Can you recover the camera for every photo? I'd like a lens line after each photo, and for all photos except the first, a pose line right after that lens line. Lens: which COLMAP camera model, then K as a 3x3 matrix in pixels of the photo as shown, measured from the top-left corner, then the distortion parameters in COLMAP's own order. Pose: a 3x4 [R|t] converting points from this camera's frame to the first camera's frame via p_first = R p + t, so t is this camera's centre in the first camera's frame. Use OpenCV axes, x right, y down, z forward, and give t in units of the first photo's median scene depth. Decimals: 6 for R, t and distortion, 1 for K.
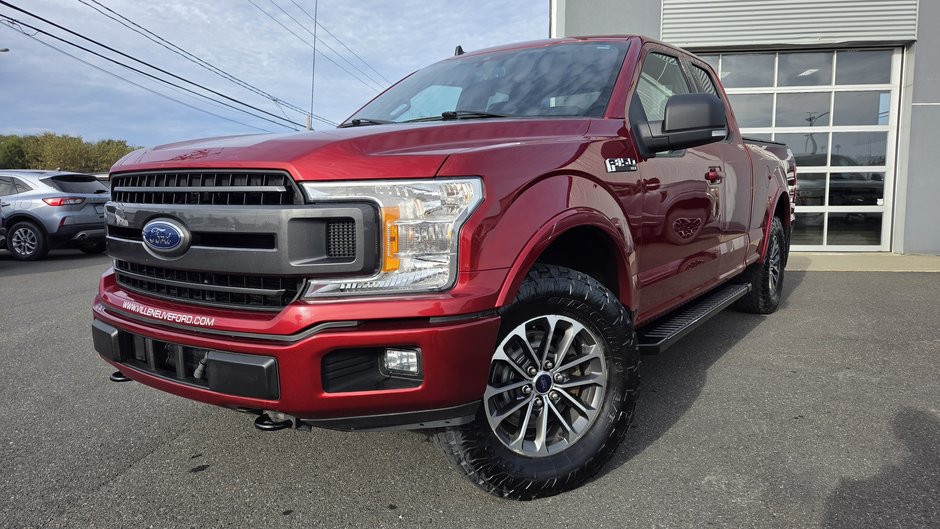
lens RADIAL K [[636.0, 0, 474.2], [0, 636.0, 268.9], [0, 0, 1]] dist [0.049106, -0.039107]
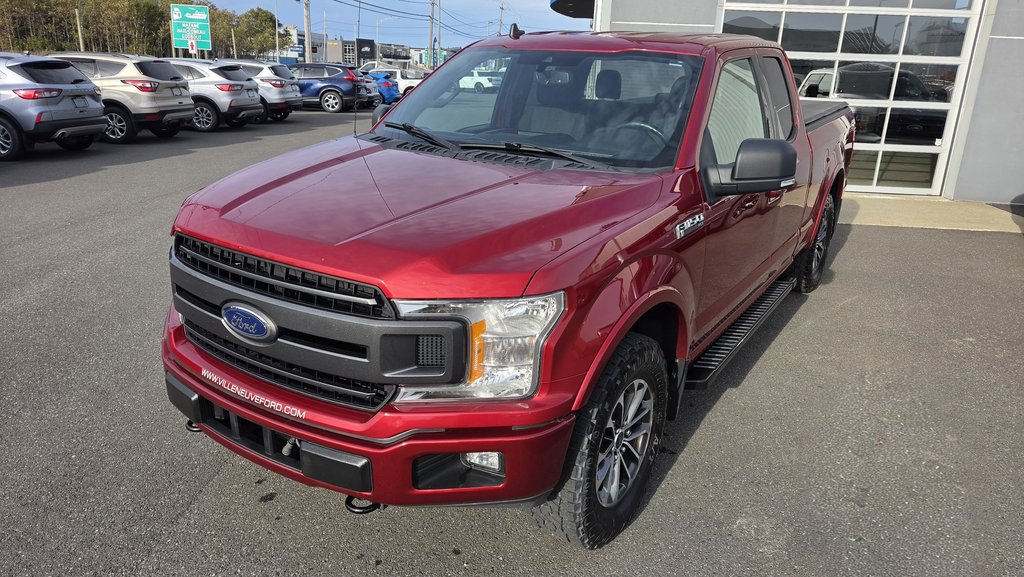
lens RADIAL K [[694.5, 0, 516.3], [0, 694.5, 288.1], [0, 0, 1]] dist [0.053872, -0.040442]
pose [[0.997900, 0.042232, 0.049110, -0.095066], [-0.051219, 0.978622, 0.199188, -0.291039], [-0.039648, -0.201285, 0.978730, -0.081314]]
